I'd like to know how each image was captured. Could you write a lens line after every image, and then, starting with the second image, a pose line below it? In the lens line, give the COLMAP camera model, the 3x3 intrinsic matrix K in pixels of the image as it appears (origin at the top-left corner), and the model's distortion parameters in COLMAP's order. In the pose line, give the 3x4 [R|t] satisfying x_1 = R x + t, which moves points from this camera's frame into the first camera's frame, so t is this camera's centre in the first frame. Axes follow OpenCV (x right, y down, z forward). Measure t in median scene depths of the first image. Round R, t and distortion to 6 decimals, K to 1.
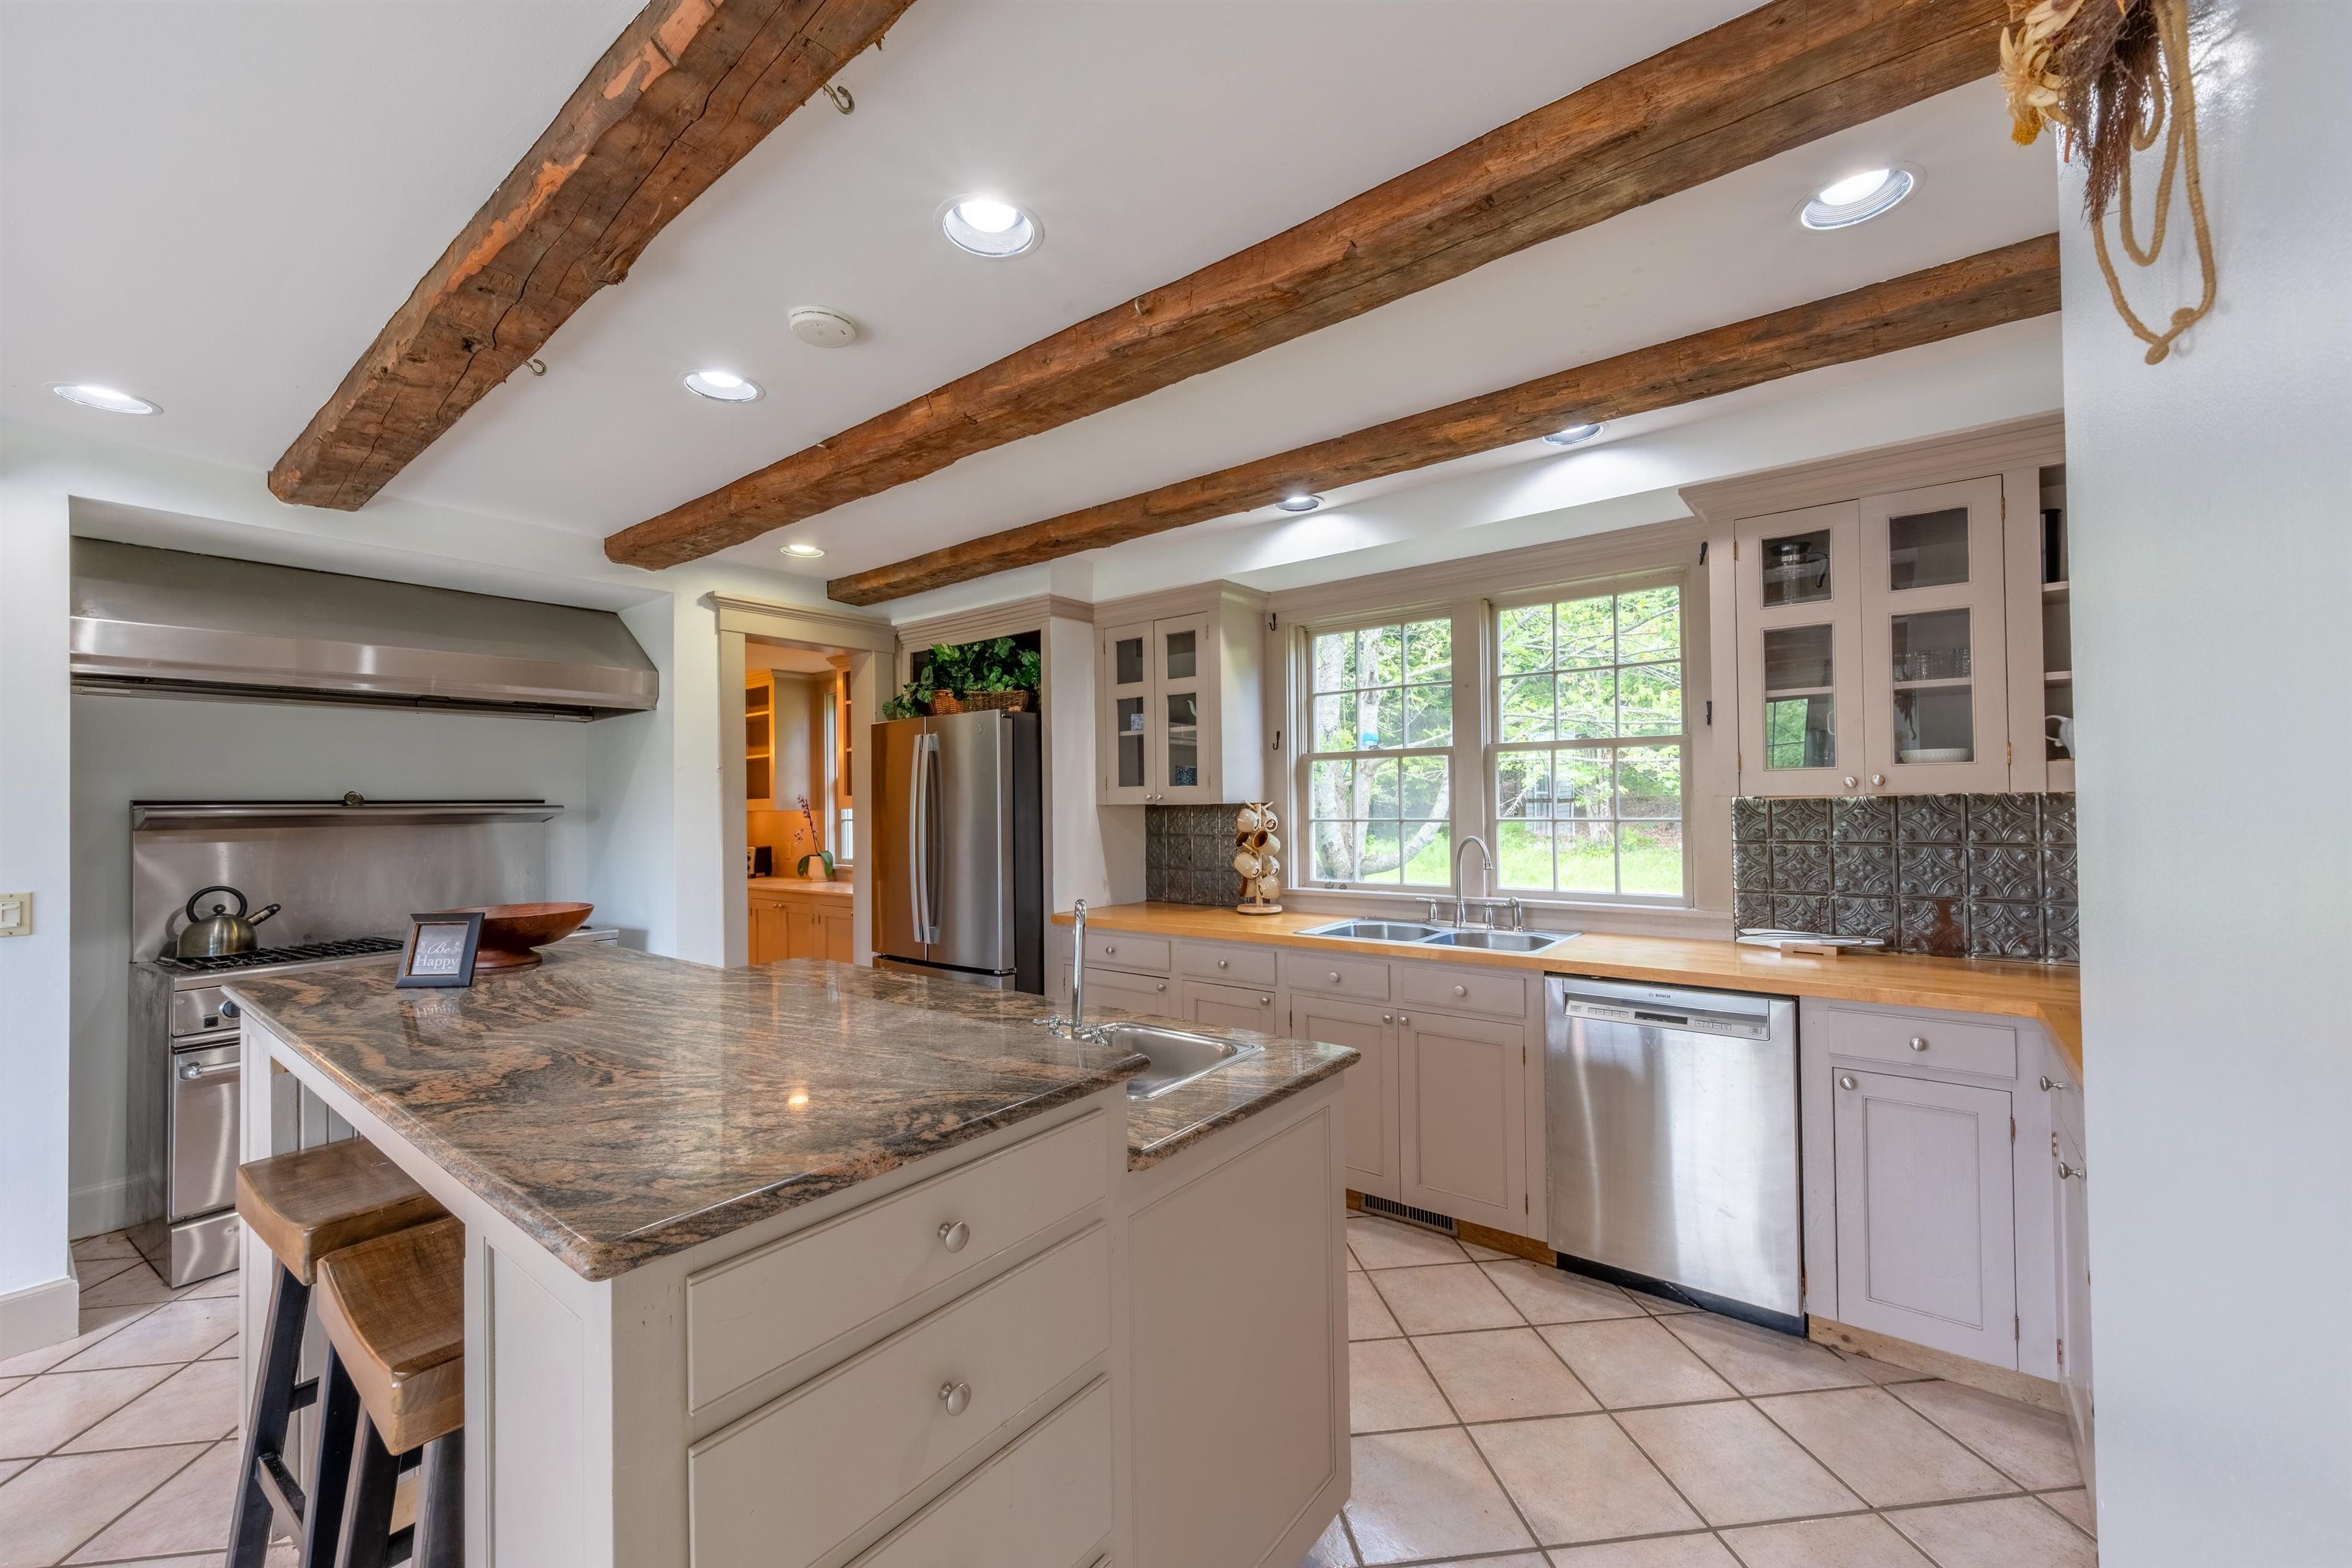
lens RADIAL K [[913.8, 0, 1154.7], [0, 913.8, 786.6], [0, 0, 1]] dist [-0.001628, -0.000141]
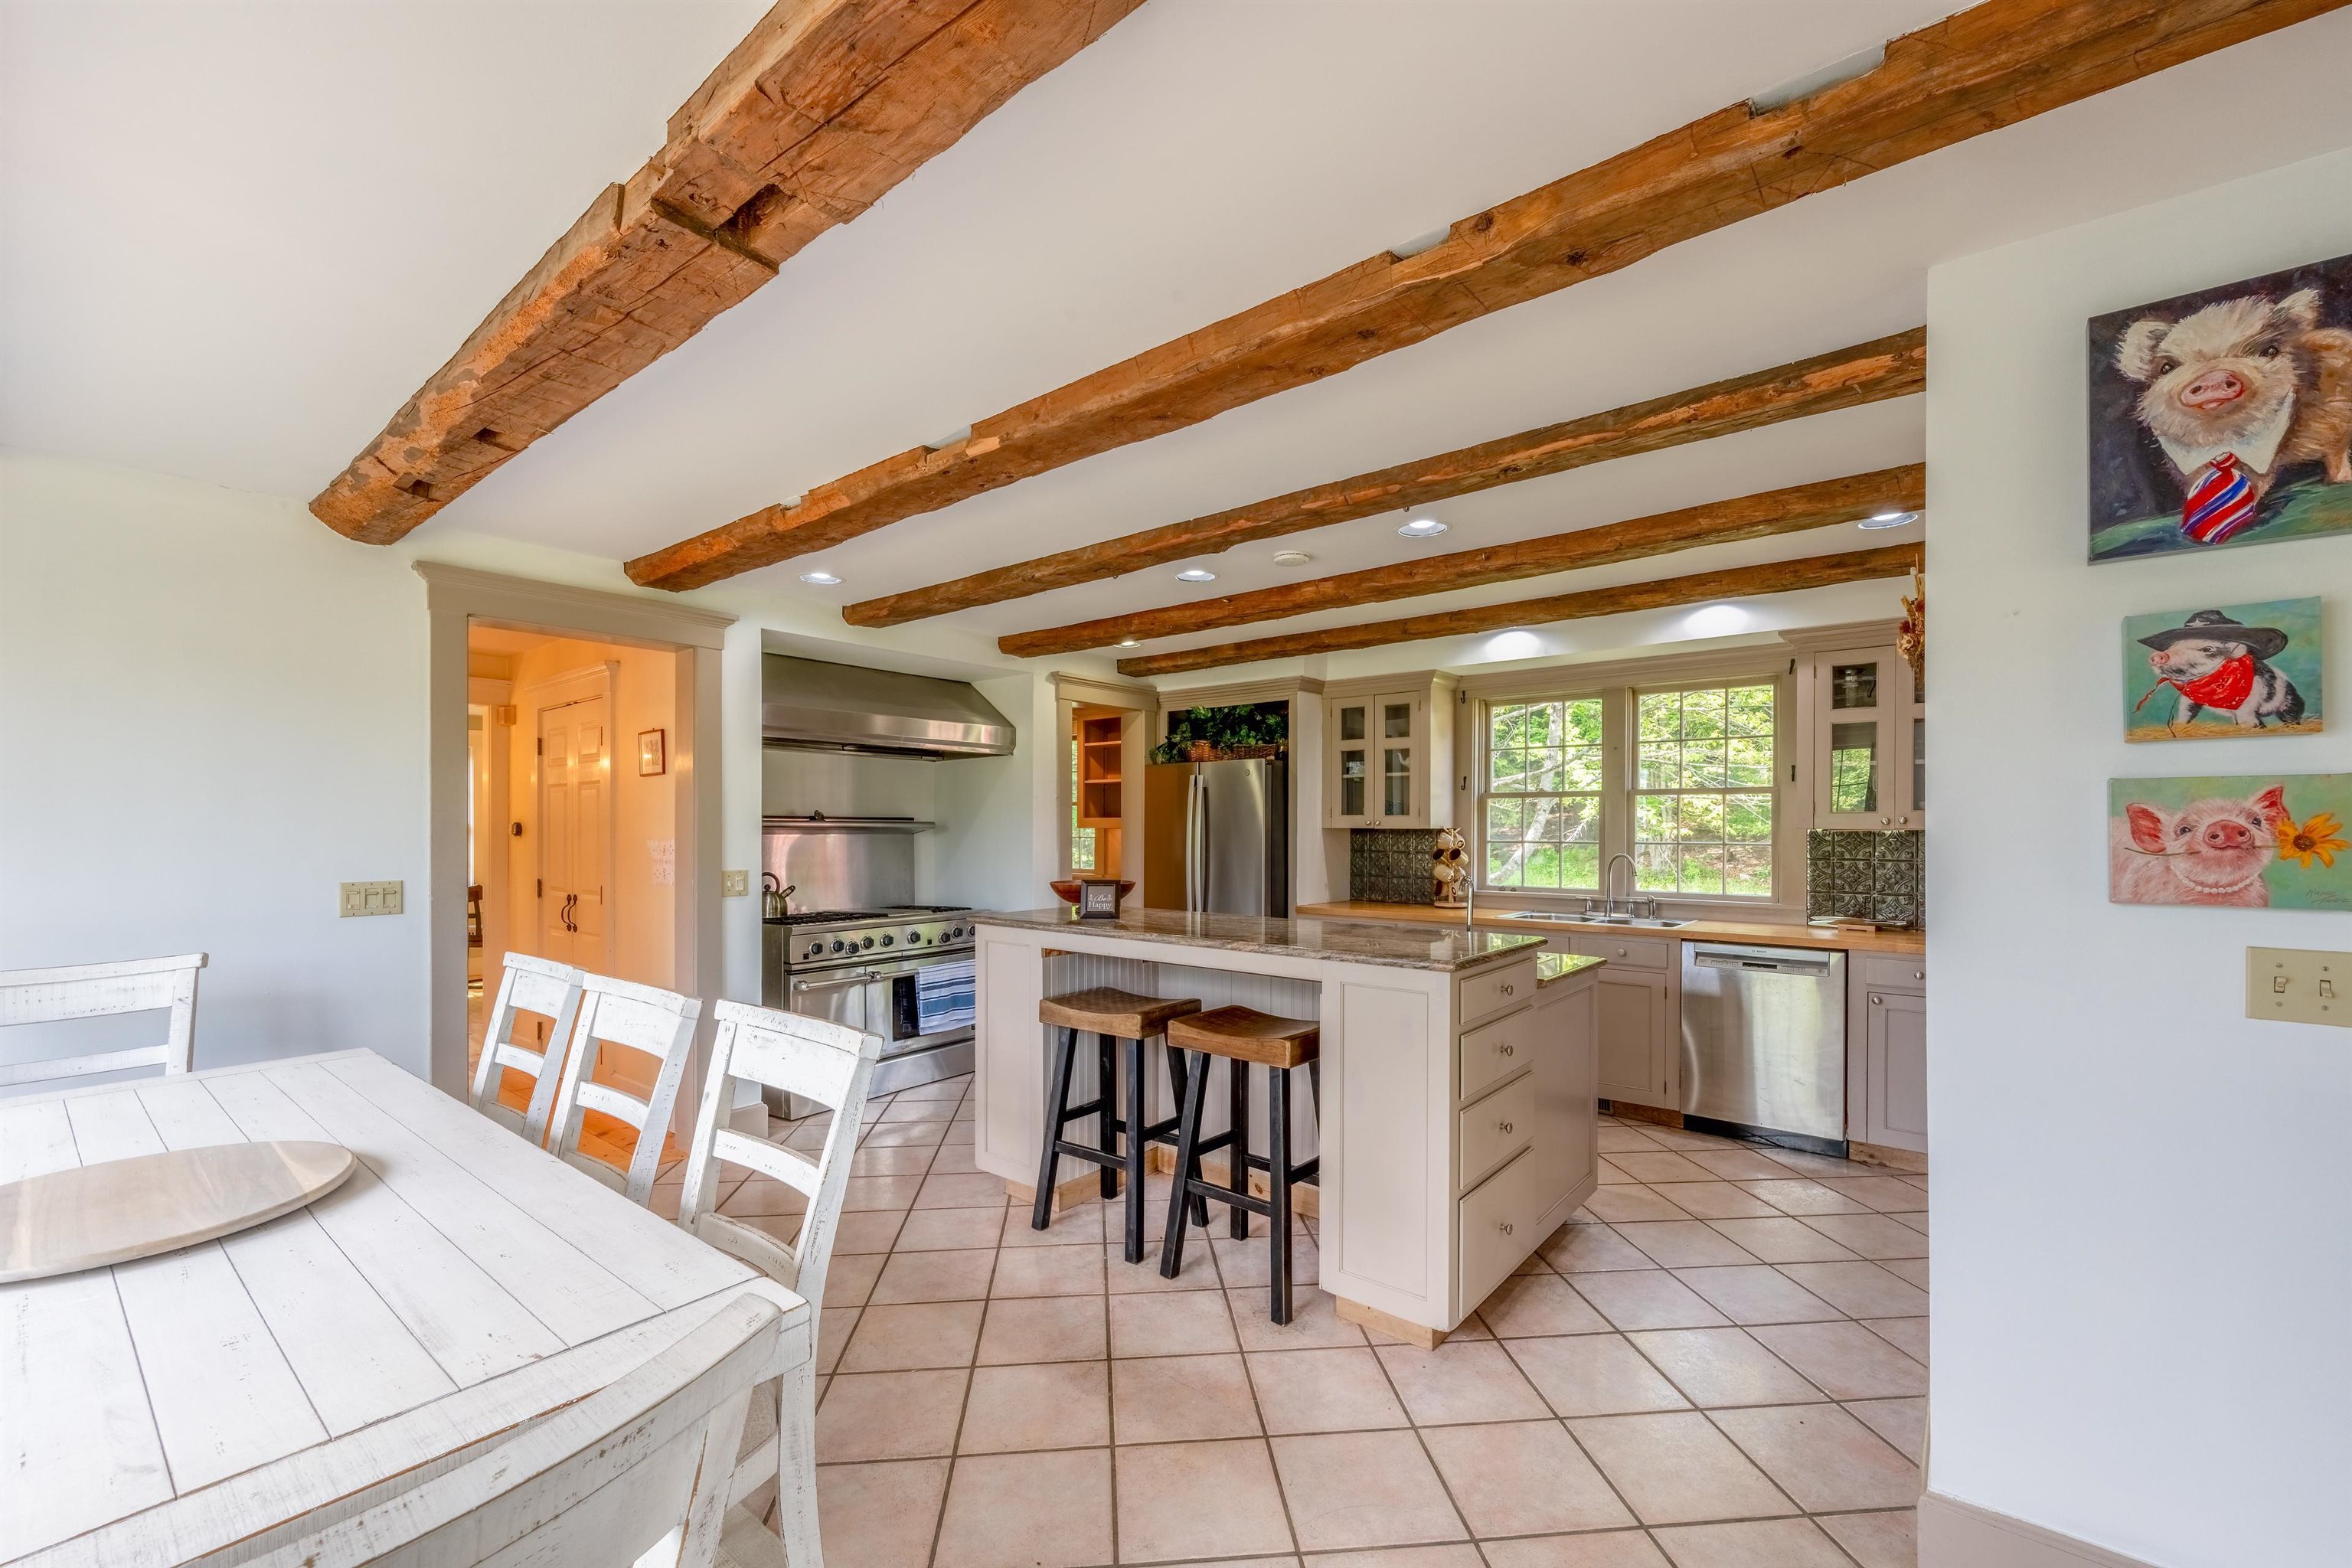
lens RADIAL K [[935.2, 0, 1132.3], [0, 935.2, 826.1], [0, 0, 1]] dist [-0.001160, -0.000244]
pose [[0.998527, 0.016224, -0.051772, -0.311692], [-0.015382, 0.999743, 0.016630, -0.002012], [0.052029, -0.015810, 0.998520, -0.465197]]
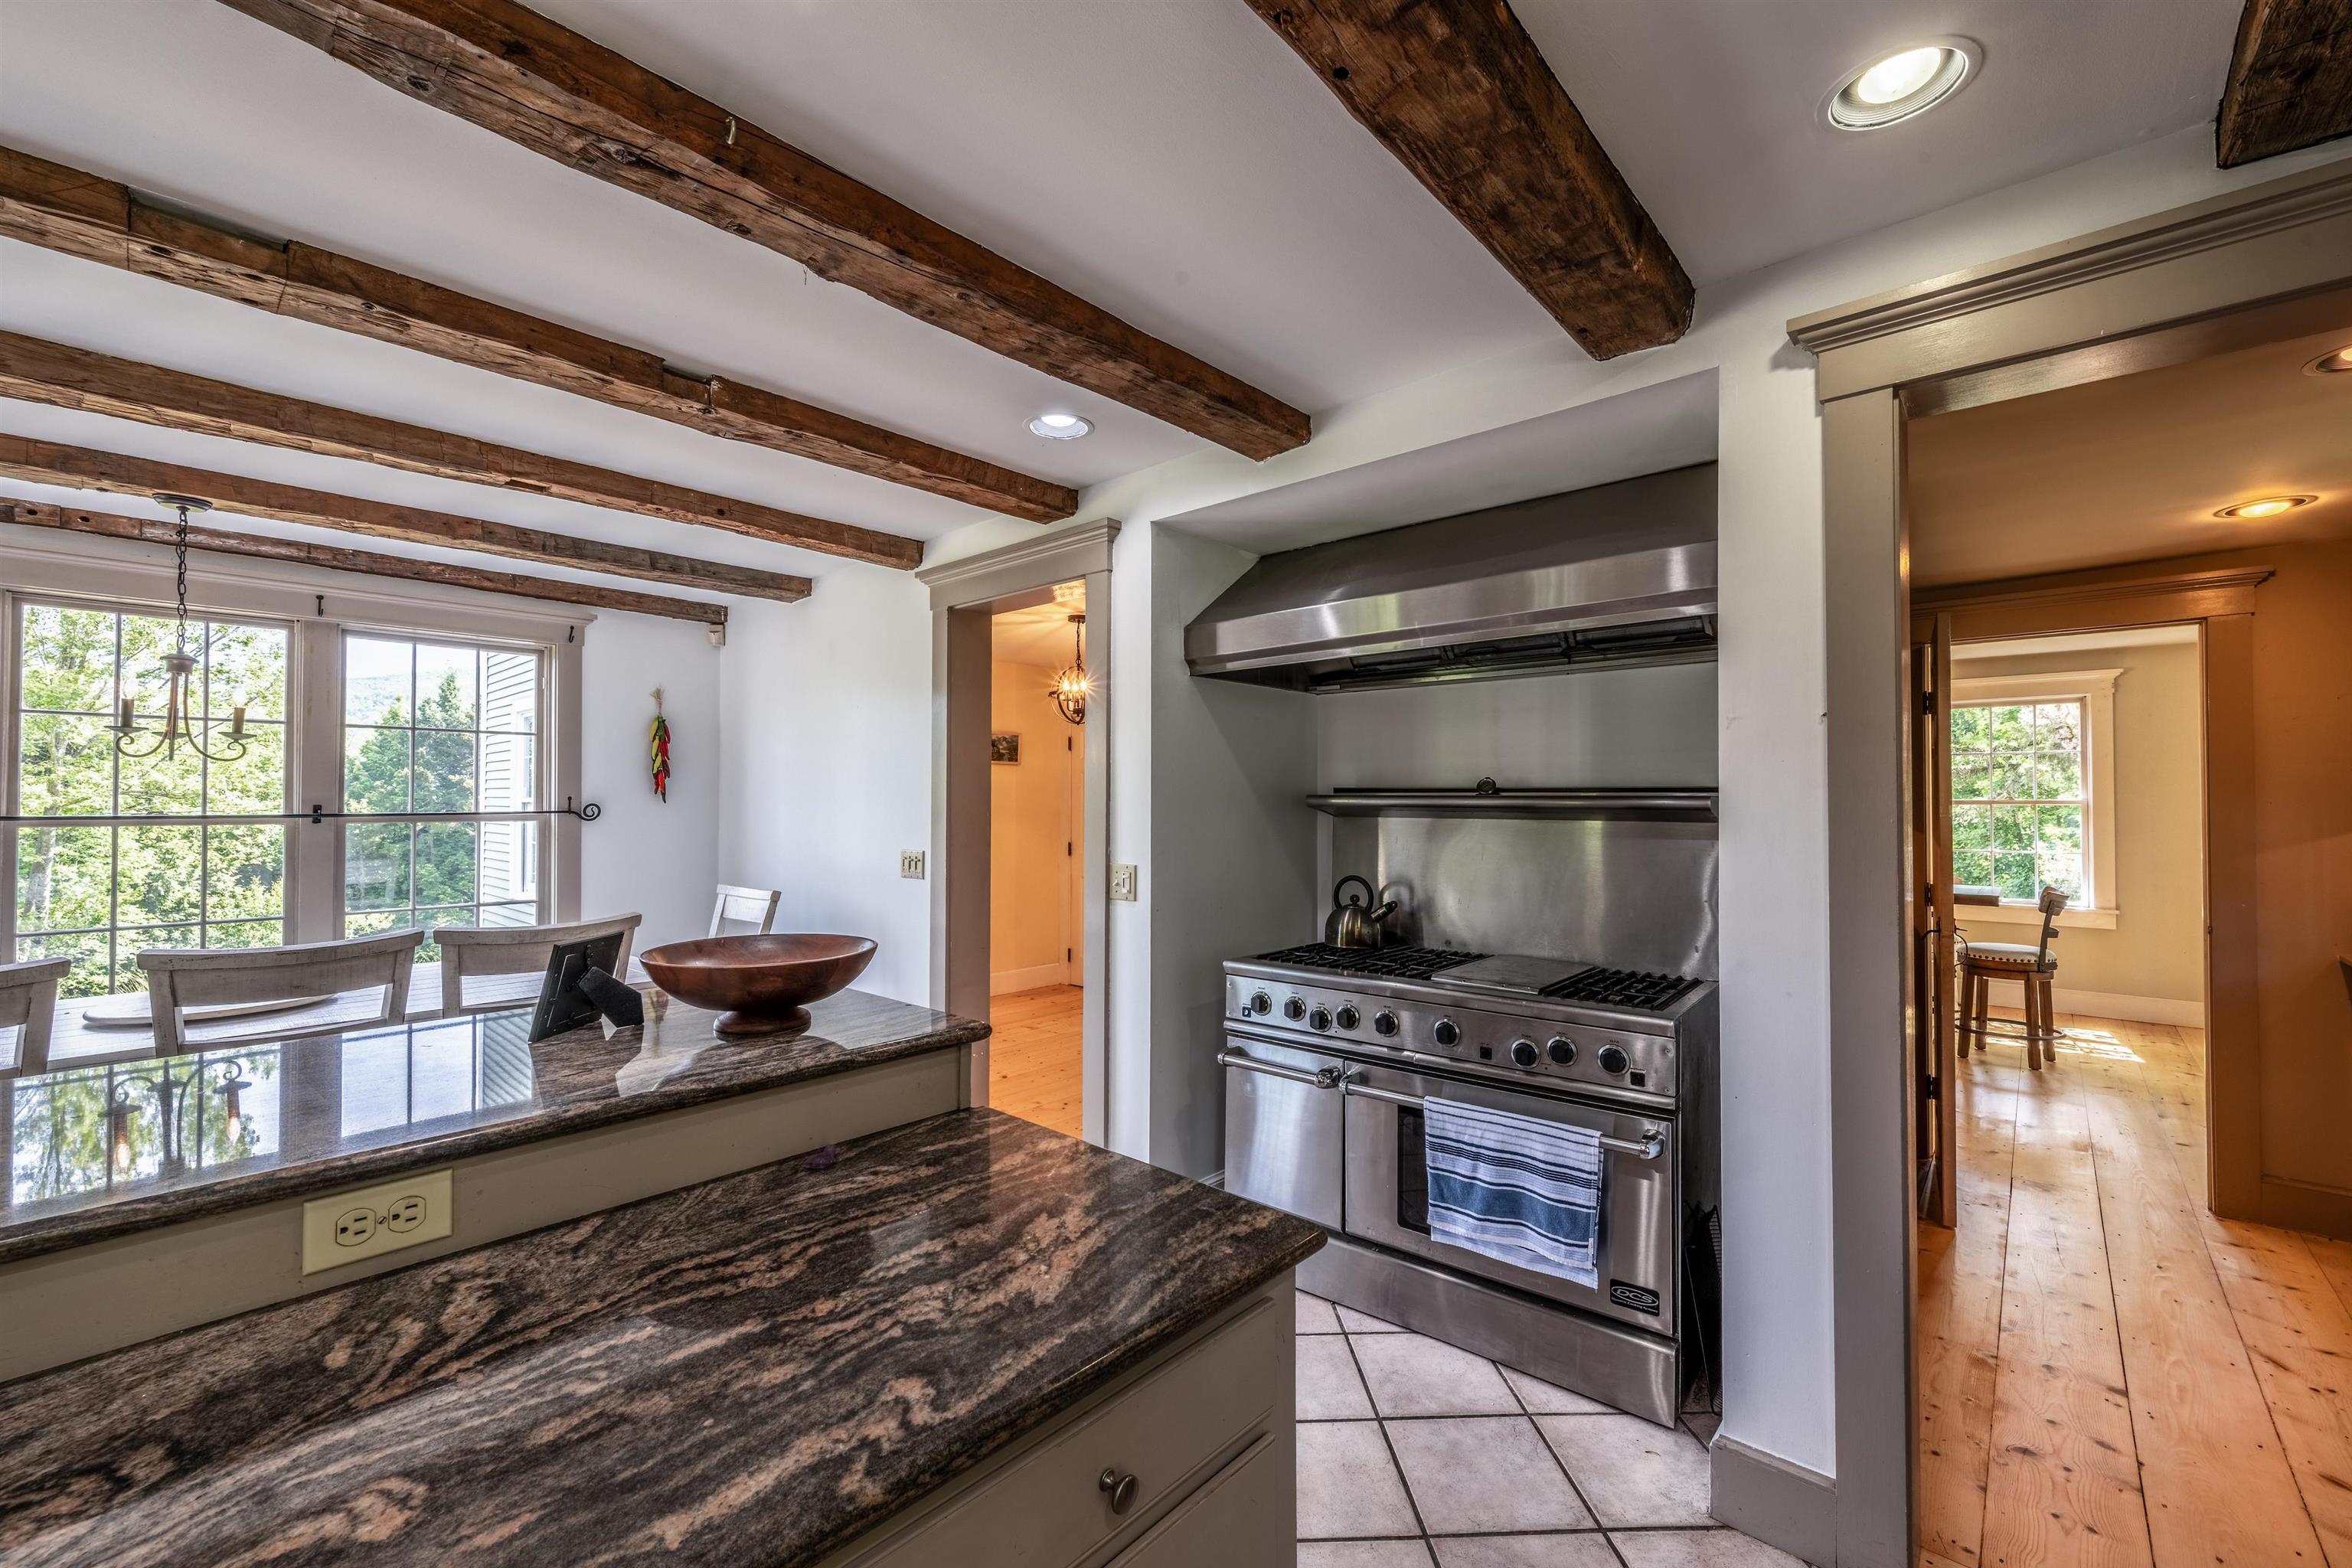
lens RADIAL K [[941.4, 0, 1171.6], [0, 941.4, 787.8], [0, 0, 1]] dist [-0.000773, -0.000051]
pose [[-0.044039, -0.001143, -0.999029, -0.008452], [0.013201, 0.999911, -0.001726, 0.012726], [0.998943, -0.013264, -0.044020, 0.763299]]
